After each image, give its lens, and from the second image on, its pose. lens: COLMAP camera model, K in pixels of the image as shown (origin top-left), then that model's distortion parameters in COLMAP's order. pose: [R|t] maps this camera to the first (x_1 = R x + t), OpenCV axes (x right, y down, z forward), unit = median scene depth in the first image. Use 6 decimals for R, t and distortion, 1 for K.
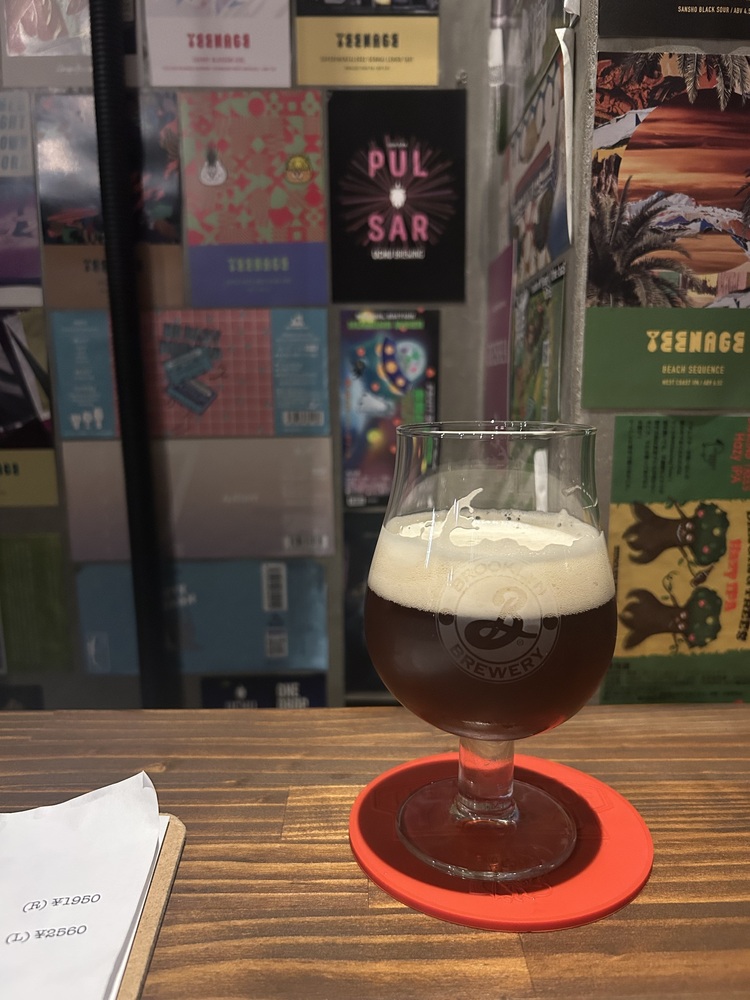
lens RADIAL K [[805.7, 0, 375.0], [0, 805.7, 500.0], [0, 0, 1]] dist [0.011826, -0.004315]
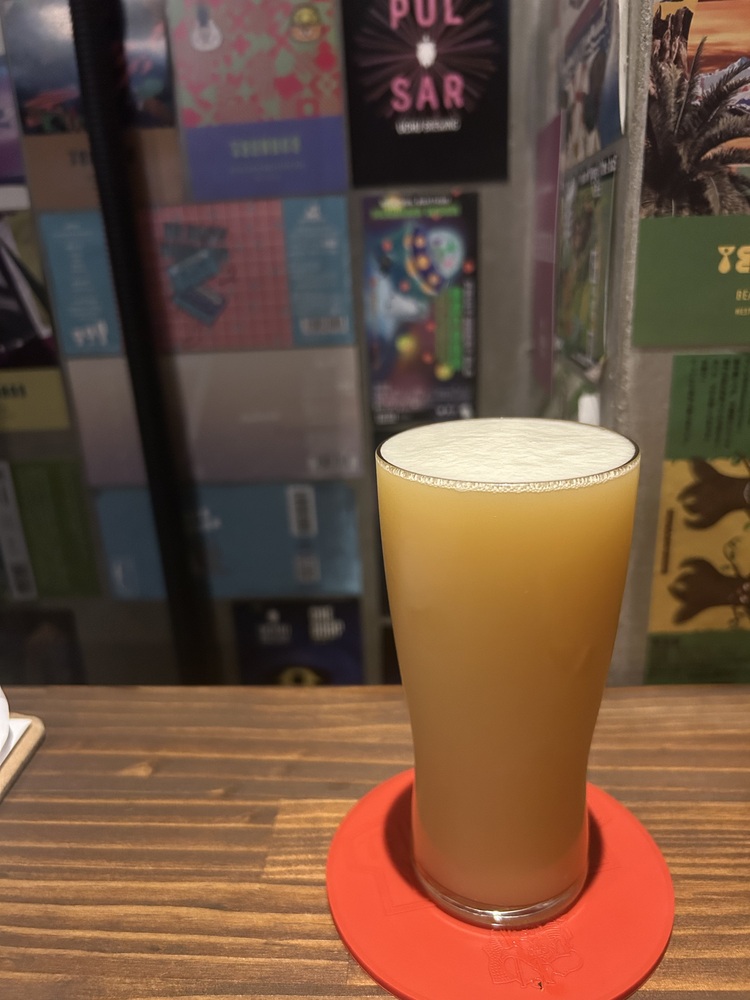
lens RADIAL K [[807.3, 0, 375.0], [0, 807.3, 500.0], [0, 0, 1]] dist [-0.008667, 0.004805]
pose [[0.996058, -0.008946, -0.088252, 0.046137], [0.024838, 0.983231, 0.180667, -0.076378], [0.085156, -0.182147, 0.979577, 0.103075]]
